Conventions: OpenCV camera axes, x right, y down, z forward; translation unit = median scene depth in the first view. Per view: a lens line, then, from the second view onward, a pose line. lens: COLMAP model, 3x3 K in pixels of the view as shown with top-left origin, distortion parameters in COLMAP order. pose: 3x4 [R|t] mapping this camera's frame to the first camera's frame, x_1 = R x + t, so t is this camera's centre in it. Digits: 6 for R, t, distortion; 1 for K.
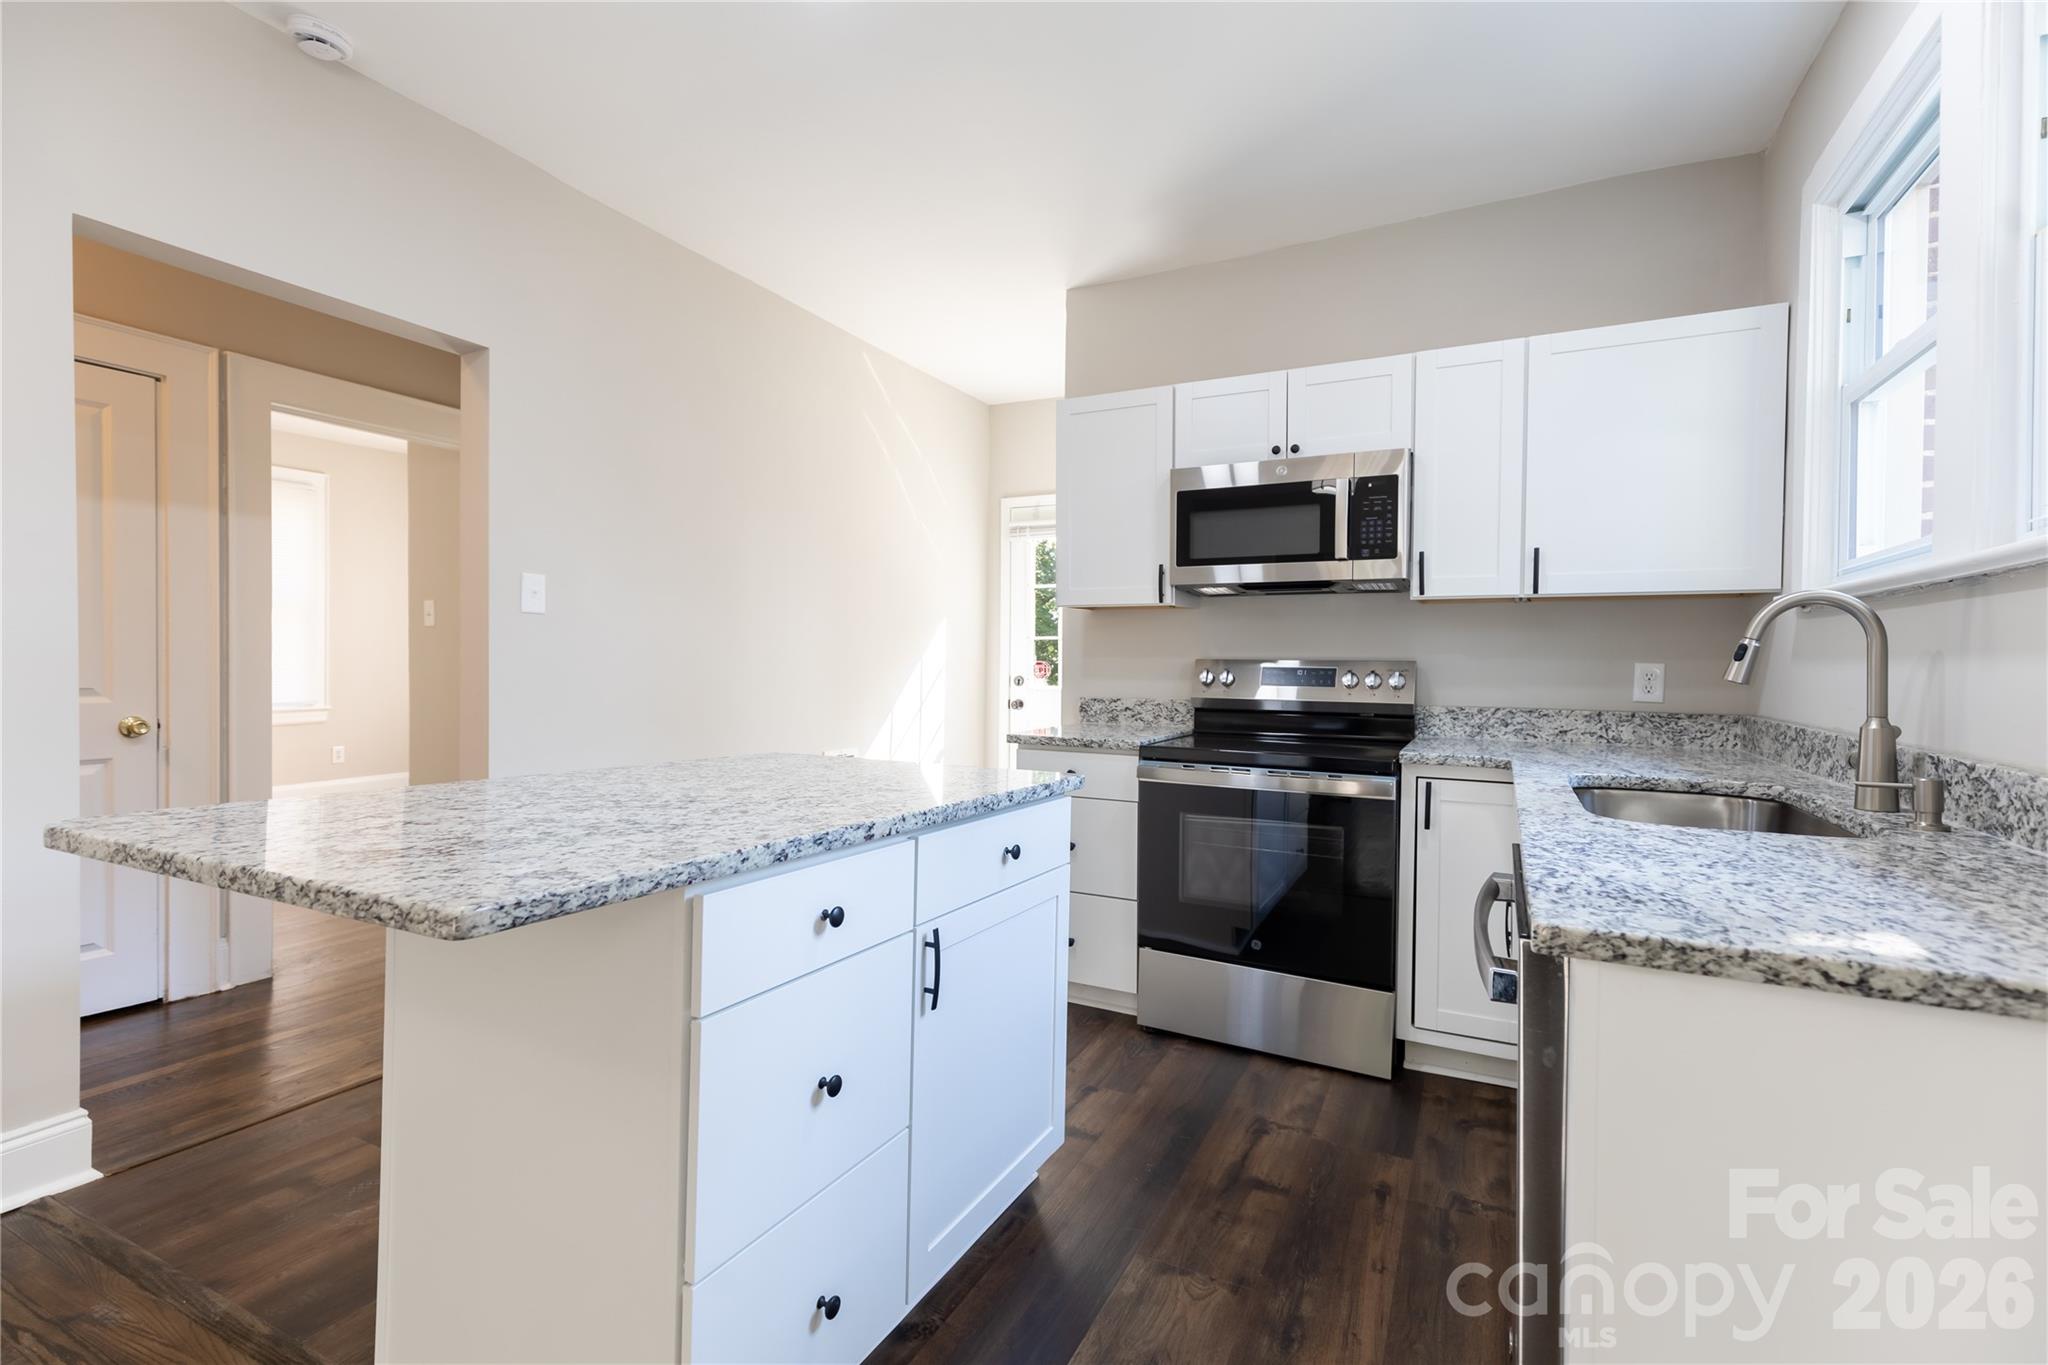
lens RADIAL K [[923.7, 0, 1031.7], [0, 923.7, 672.2], [0, 0, 1]] dist [0.007619, -0.001029]
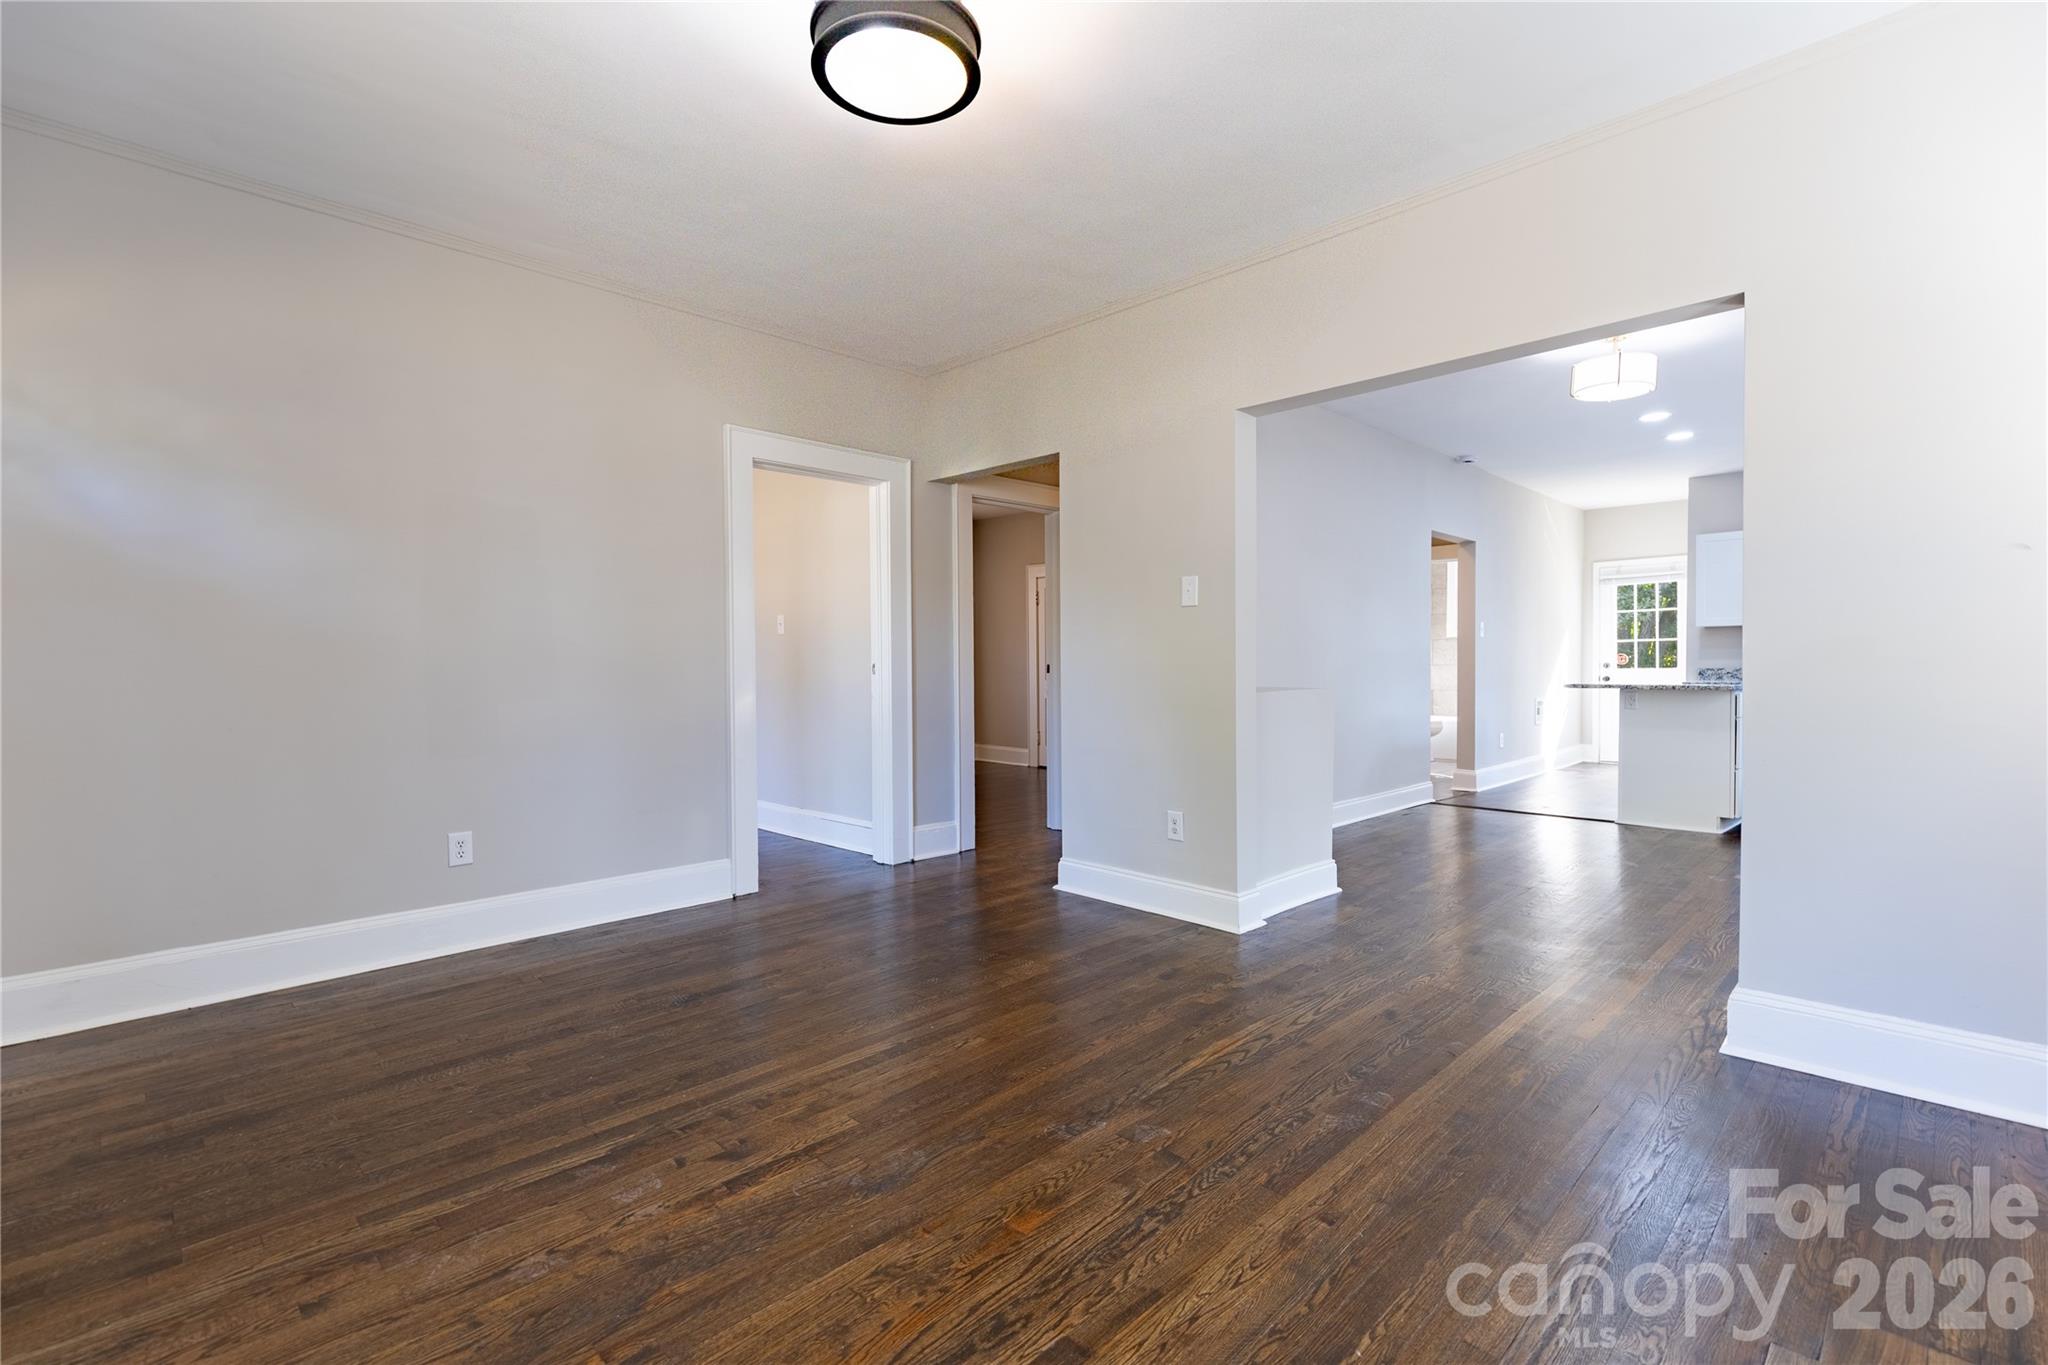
lens RADIAL K [[923.7, 0, 1029.5], [0, 923.7, 681.9], [0, 0, 1]] dist [0.007619, -0.001029]
pose [[0.944821, -0.011551, -0.327384, -1.011769], [0.013156, 0.999910, 0.002686, 0.045880], [0.327323, -0.006845, 0.944888, -2.184192]]
